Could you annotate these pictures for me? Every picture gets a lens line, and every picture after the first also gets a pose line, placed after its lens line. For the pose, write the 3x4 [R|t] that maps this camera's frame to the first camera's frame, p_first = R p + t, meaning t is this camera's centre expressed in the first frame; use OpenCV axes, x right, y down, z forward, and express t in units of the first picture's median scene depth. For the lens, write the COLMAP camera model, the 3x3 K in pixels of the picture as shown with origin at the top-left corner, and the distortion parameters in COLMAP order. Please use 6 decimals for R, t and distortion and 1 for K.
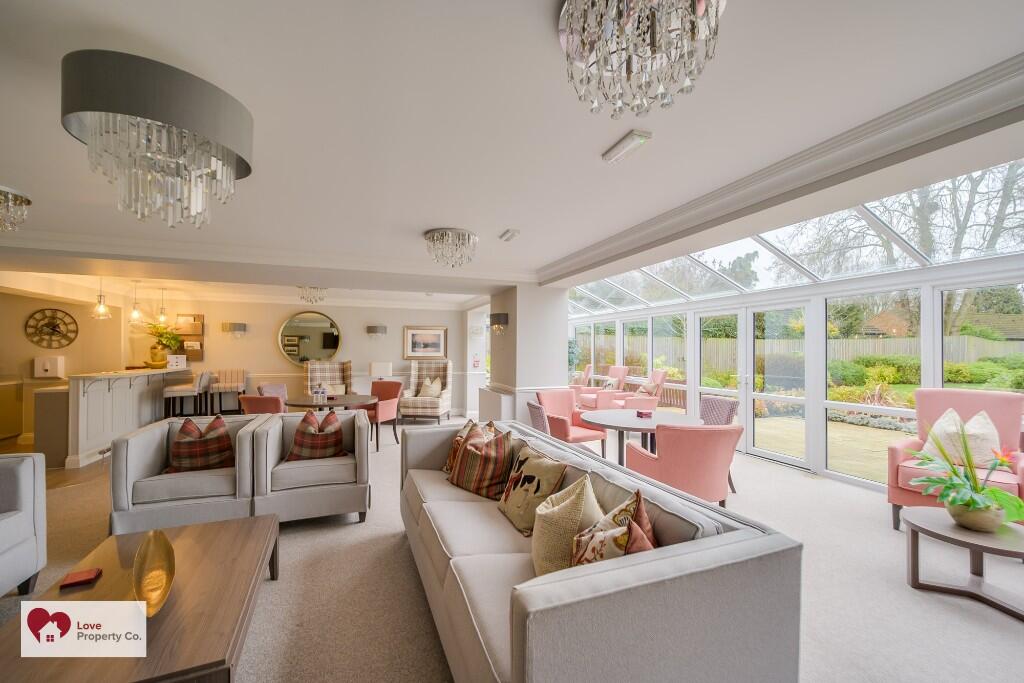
lens RADIAL K [[402.4, 0, 501.9], [0, 402.4, 344.3], [0, 0, 1]] dist [-0.000366, -0.000066]
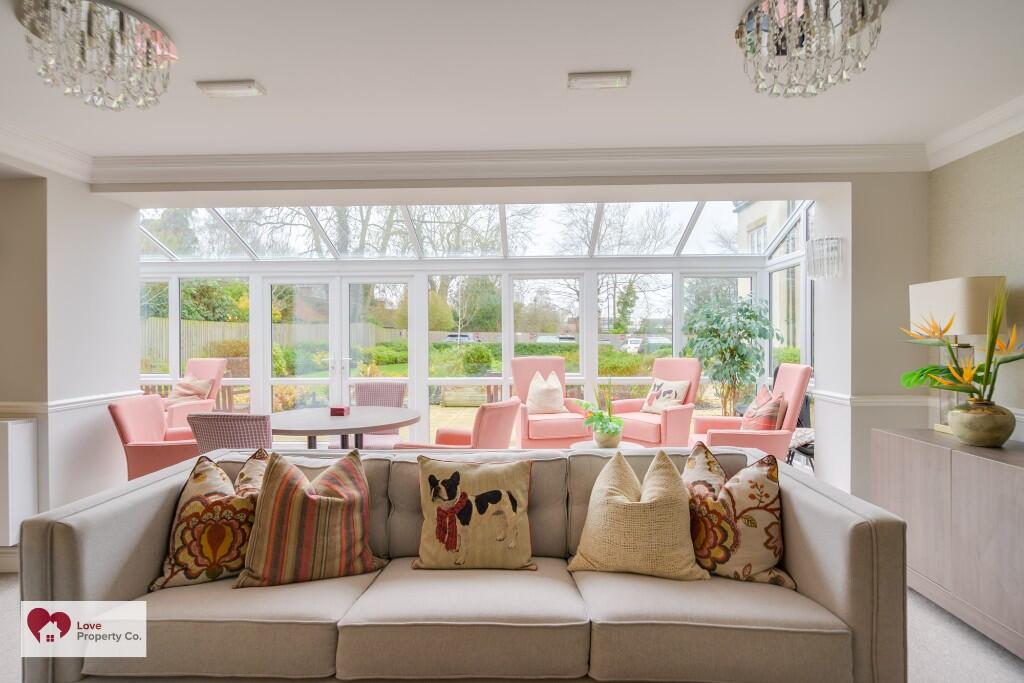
lens RADIAL K [[538.8, 0, 512.0], [0, 538.8, 341.5], [0, 0, 1]] dist [-0.000150, -0.000091]
pose [[0.377914, -0.009961, 0.925787, -0.425816], [-0.007430, 0.999877, 0.013791, 0.034538], [-0.925811, -0.012091, 0.377794, 0.356122]]
